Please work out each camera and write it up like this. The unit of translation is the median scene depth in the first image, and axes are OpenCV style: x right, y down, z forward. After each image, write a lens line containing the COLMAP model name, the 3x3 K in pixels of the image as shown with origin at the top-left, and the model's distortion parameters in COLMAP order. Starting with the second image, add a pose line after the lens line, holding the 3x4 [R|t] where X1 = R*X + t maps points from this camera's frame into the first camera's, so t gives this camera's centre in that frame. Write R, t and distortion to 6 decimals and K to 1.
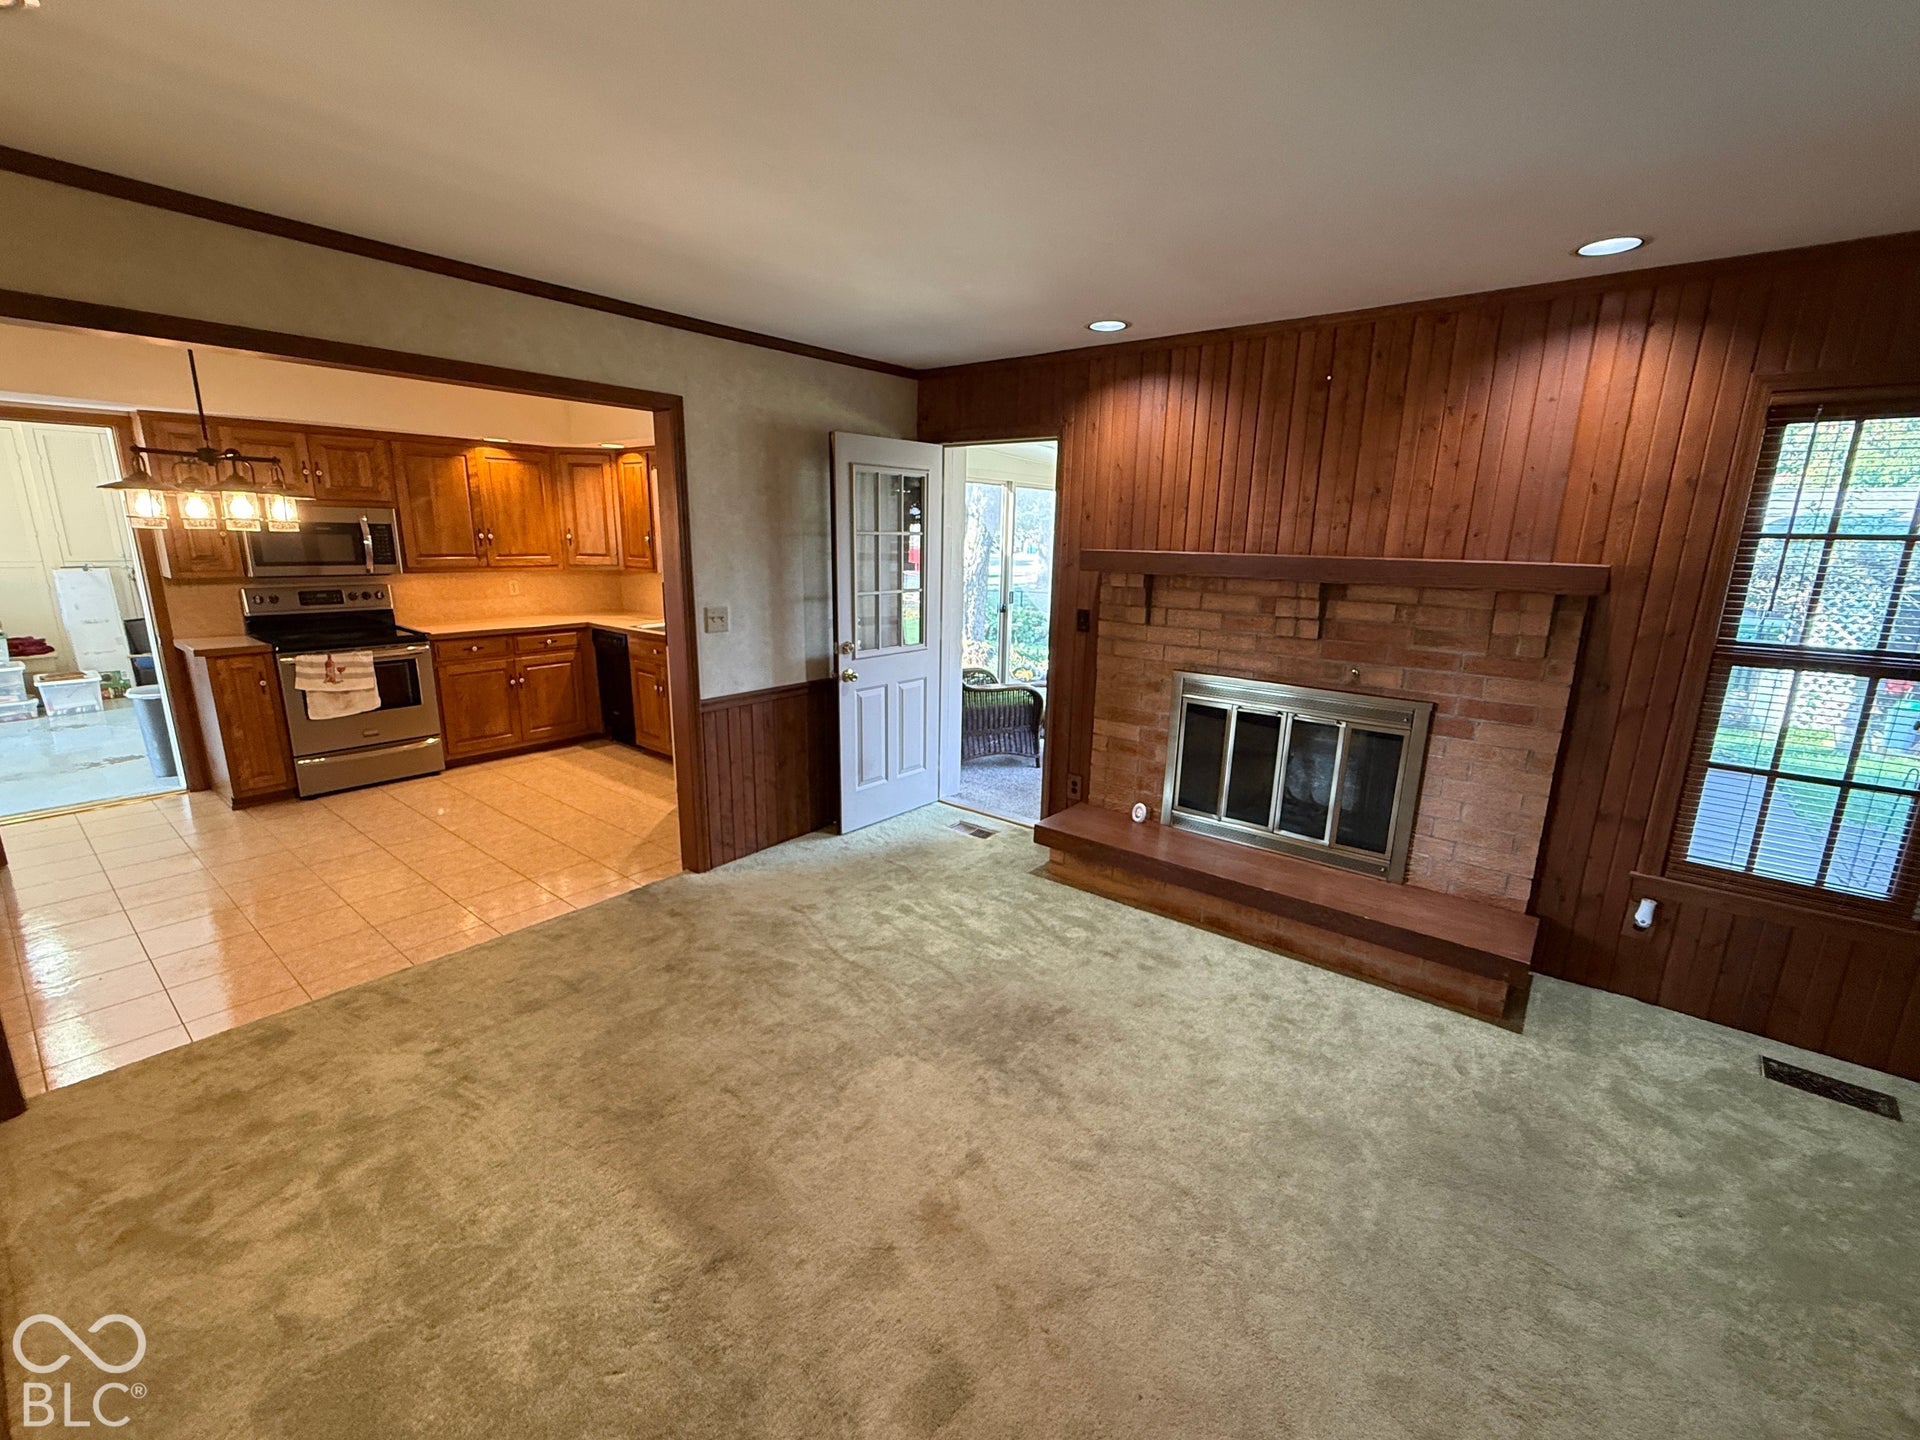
lens RADIAL K [[810.4, 0, 960.0], [0, 810.4, 720.0], [0, 0, 1]] dist [-0.002566, -0.000416]
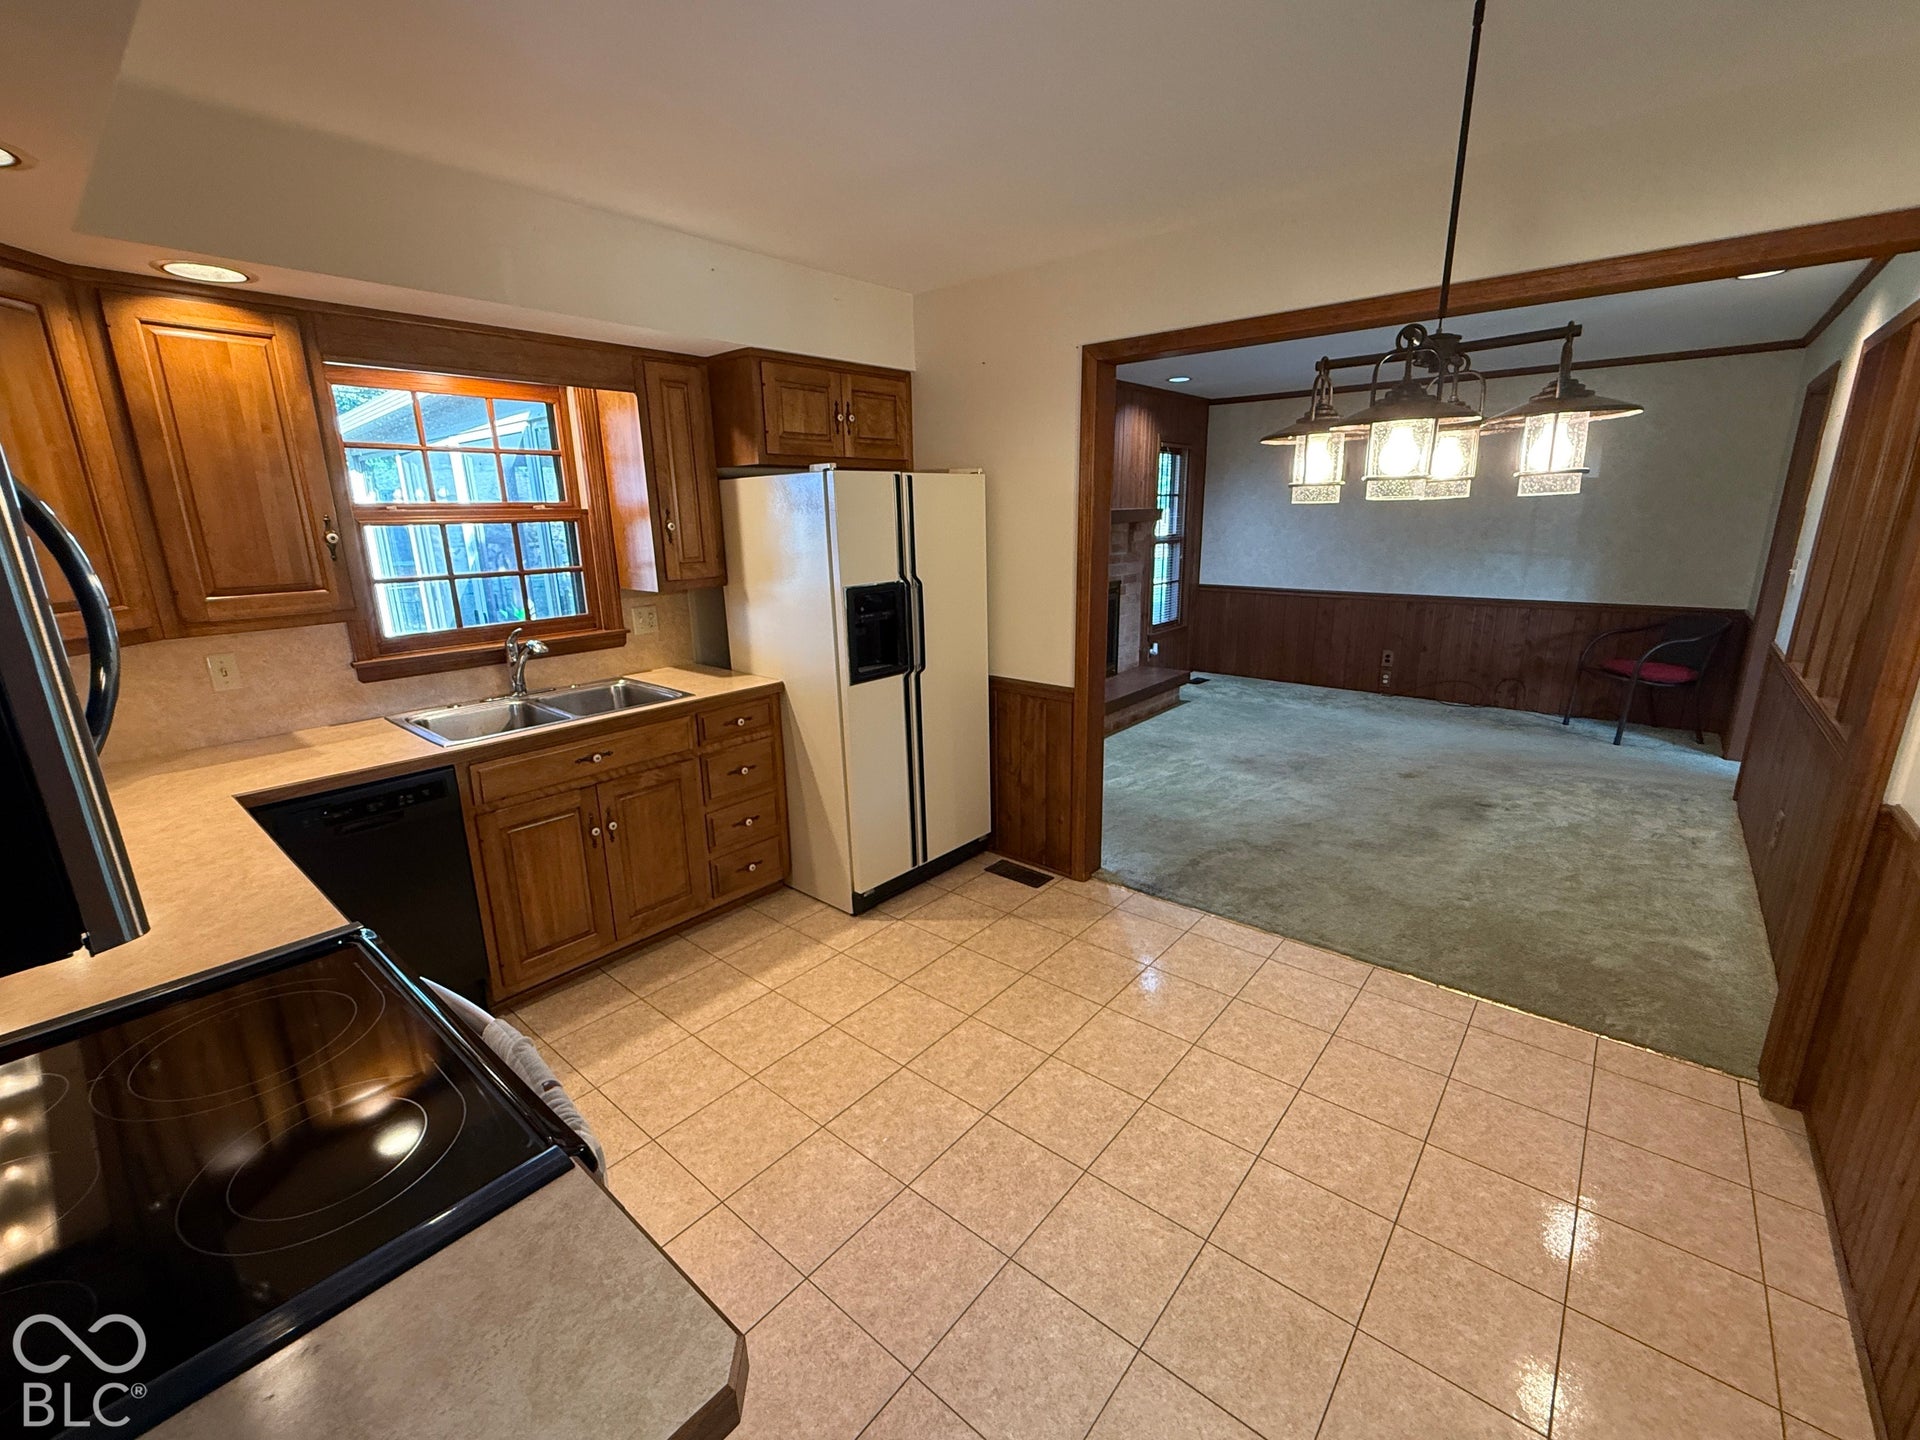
lens RADIAL K [[810.4, 0, 960.0], [0, 810.4, 720.0], [0, 0, 1]] dist [-0.002566, -0.000416]
pose [[0.020028, -0.269662, 0.962747, -1.499120], [0.245953, 0.934677, 0.256683, -0.317603], [-0.969075, 0.231650, 0.085044, 1.311794]]
